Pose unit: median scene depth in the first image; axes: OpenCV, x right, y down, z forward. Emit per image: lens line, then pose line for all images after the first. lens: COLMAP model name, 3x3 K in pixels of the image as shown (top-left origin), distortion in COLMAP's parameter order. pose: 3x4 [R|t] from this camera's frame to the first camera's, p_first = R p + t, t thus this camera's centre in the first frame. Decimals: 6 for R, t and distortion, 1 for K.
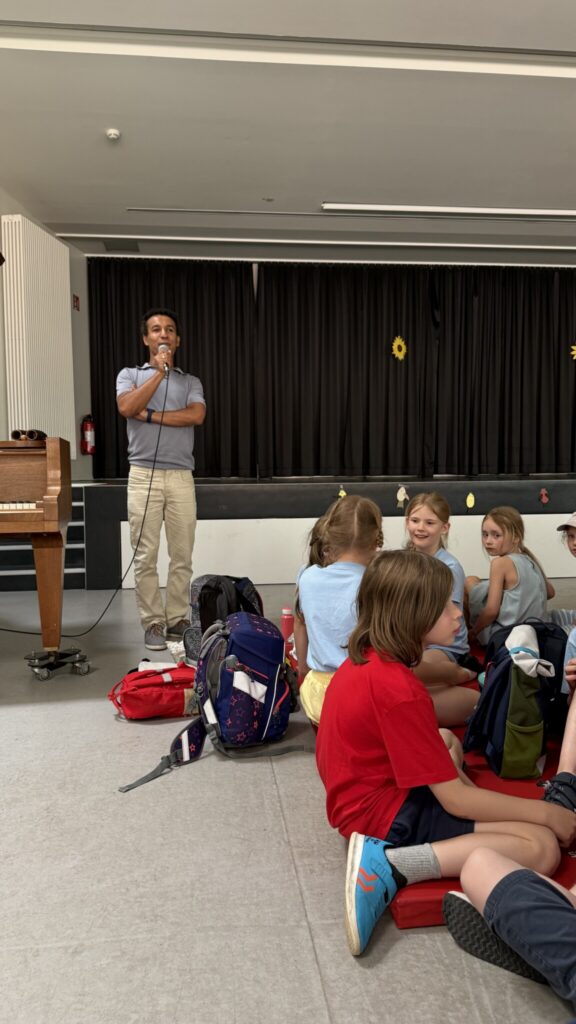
lens RADIAL K [[717.6, 0, 283.7], [0, 717.6, 518.8], [0, 0, 1]] dist [0.070942, -0.103400]
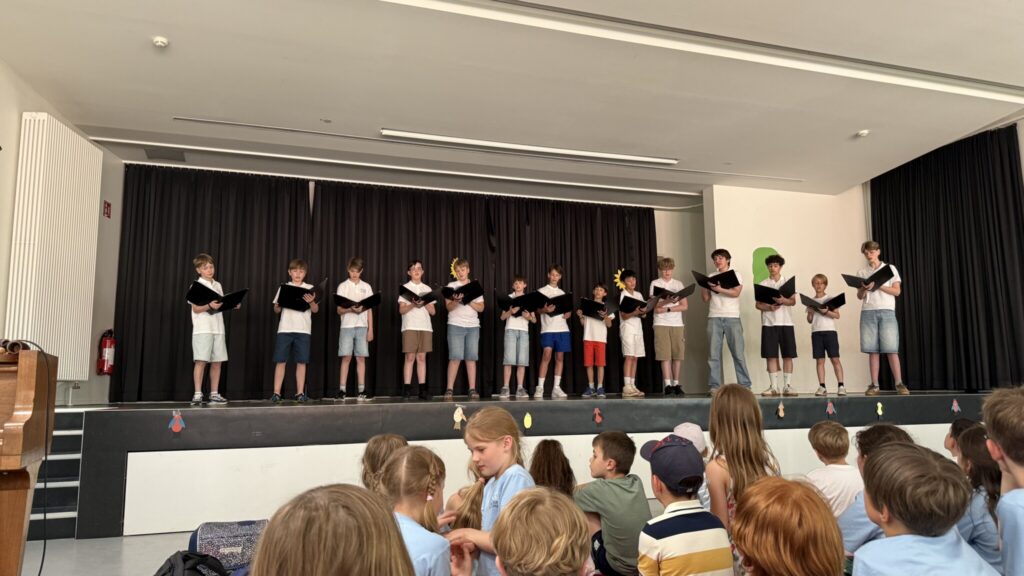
lens RADIAL K [[718.1, 0, 511.7], [0, 718.1, 292.7], [0, 0, 1]] dist [0.067433, -0.083931]
pose [[0.973568, 0.027886, 0.226691, 0.007792], [0.018525, 0.979607, -0.200067, -0.000587], [-0.227647, 0.198978, 0.953197, 0.028373]]
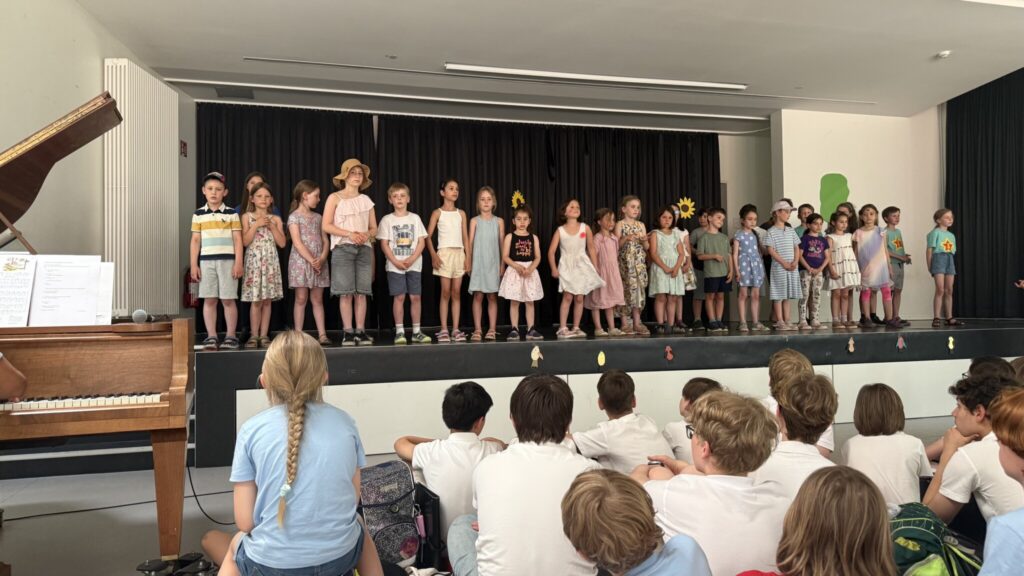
lens RADIAL K [[717.6, 0, 514.5], [0, 717.6, 289.5], [0, 0, 1]] dist [0.070942, -0.103400]
pose [[0.985757, -0.002298, 0.168159, -0.021188], [0.018193, 0.995496, -0.093043, -0.019938], [-0.167188, 0.094777, 0.981359, 0.013582]]
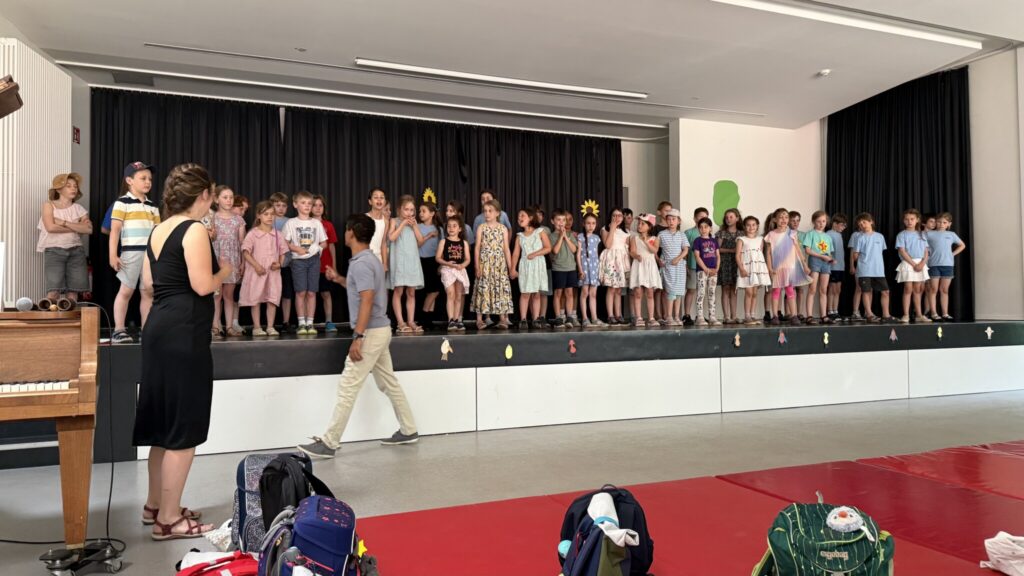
lens RADIAL K [[716.0, 0, 508.3], [0, 716.0, 290.8], [0, 0, 1]] dist [0.072505, -0.091337]
pose [[0.958809, 0.006715, 0.283972, -0.026463], [0.018966, 0.995976, -0.087589, -0.014973], [-0.283417, 0.089367, 0.954824, -0.004643]]
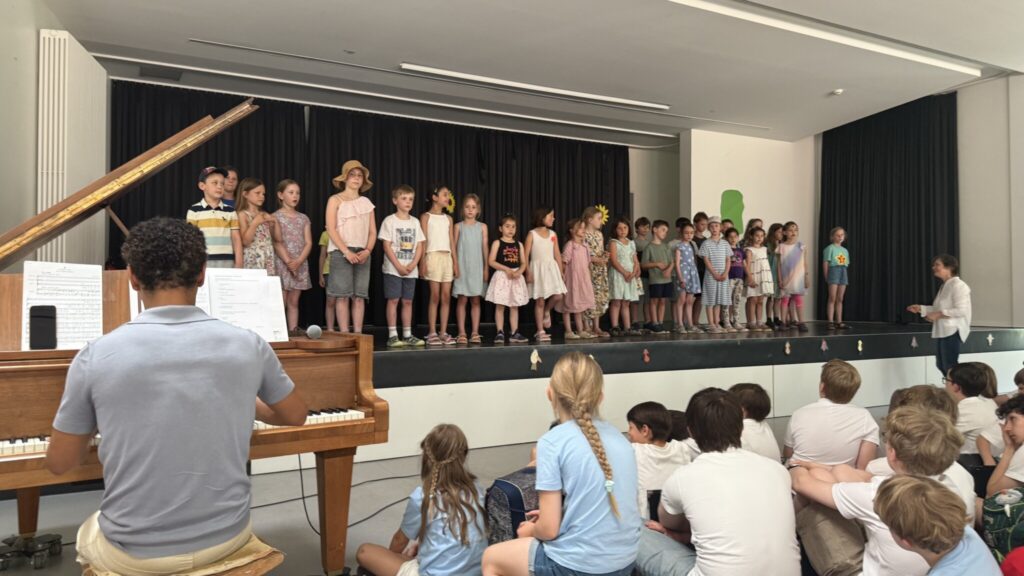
lens RADIAL K [[716.6, 0, 513.9], [0, 716.6, 285.4], [0, 0, 1]] dist [0.068967, -0.087187]
pose [[0.925037, 0.015730, 0.379550, -0.169597], [0.017926, 0.996222, -0.084978, -0.032608], [-0.379453, 0.085412, 0.921260, 0.030367]]
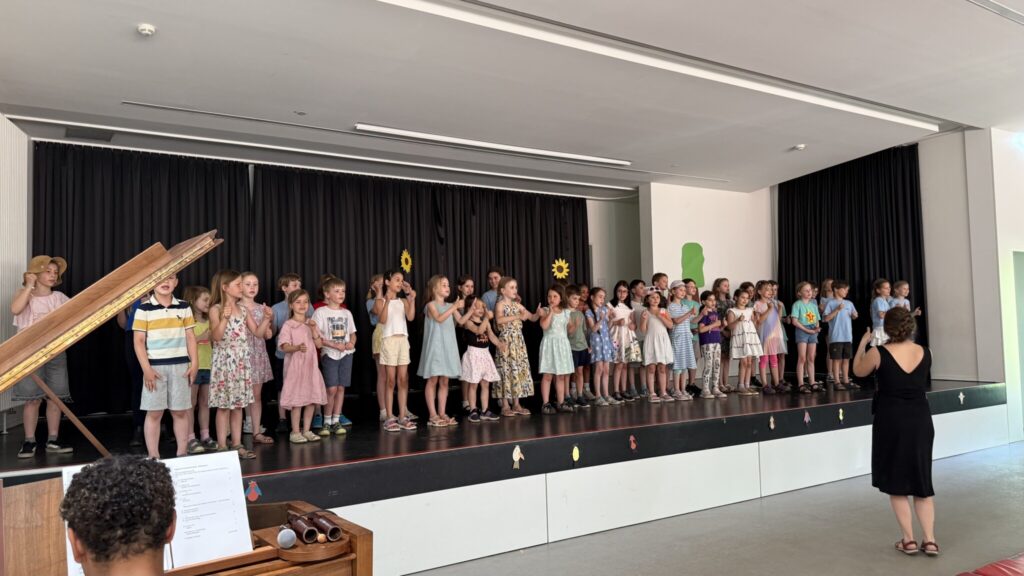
lens RADIAL K [[719.0, 0, 505.1], [0, 719.0, 286.7], [0, 0, 1]] dist [0.070580, -0.087467]
pose [[0.895562, 0.014261, 0.444709, -0.181341], [0.044550, 0.991589, -0.121515, -0.090412], [-0.442702, 0.128636, 0.887394, 0.086119]]
